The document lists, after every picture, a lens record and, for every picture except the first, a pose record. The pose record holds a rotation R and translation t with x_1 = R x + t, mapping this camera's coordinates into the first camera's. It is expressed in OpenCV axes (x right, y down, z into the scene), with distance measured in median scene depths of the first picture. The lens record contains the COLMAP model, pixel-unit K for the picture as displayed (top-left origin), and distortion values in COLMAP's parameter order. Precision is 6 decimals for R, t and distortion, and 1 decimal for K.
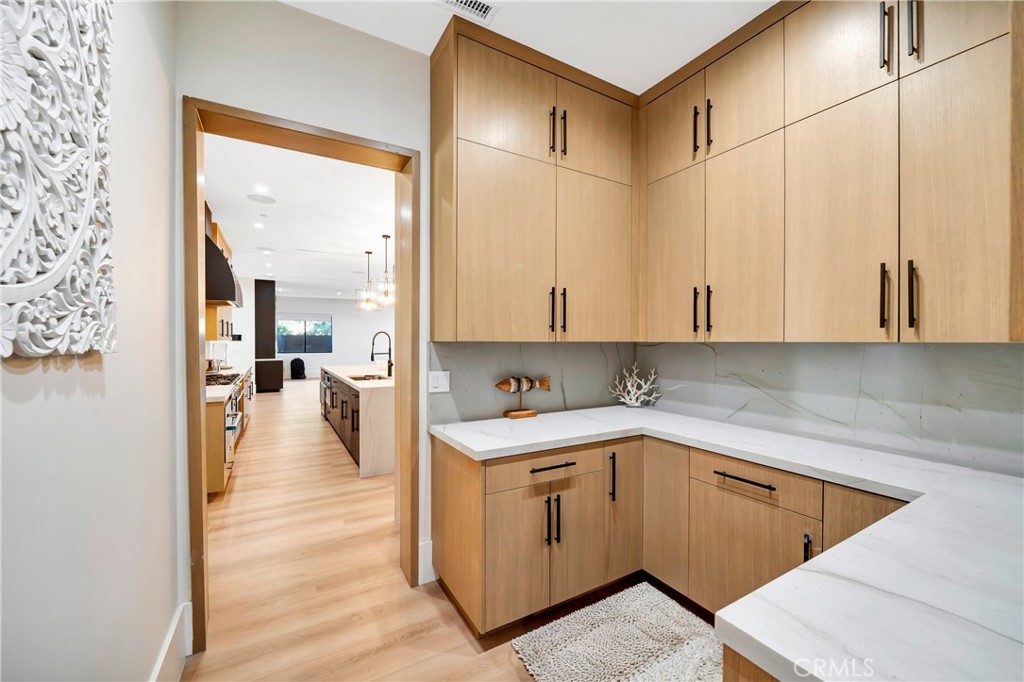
lens RADIAL K [[372.2, 0, 516.9], [0, 372.2, 346.5], [0, 0, 1]] dist [0.000377, -0.000133]
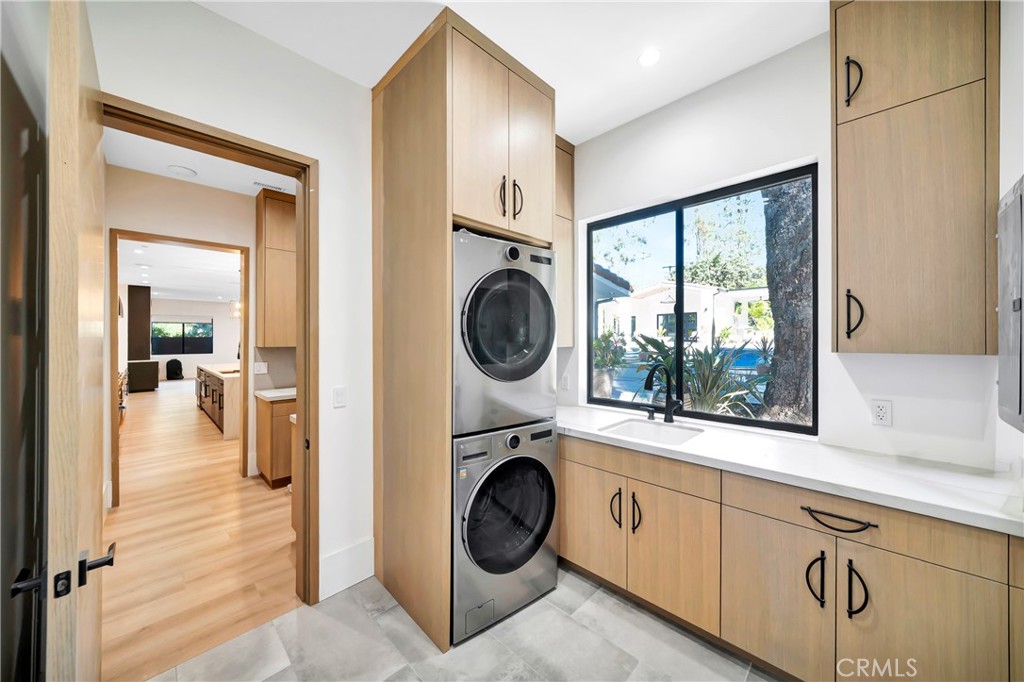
lens RADIAL K [[364.9, 0, 510.8], [0, 364.9, 335.8], [0, 0, 1]] dist [-0.010551, -0.000056]
pose [[0.976593, -0.004975, 0.215036, 0.312883], [0.009851, 0.999718, -0.021608, -0.008164], [-0.214868, 0.023220, 0.976367, -0.529170]]
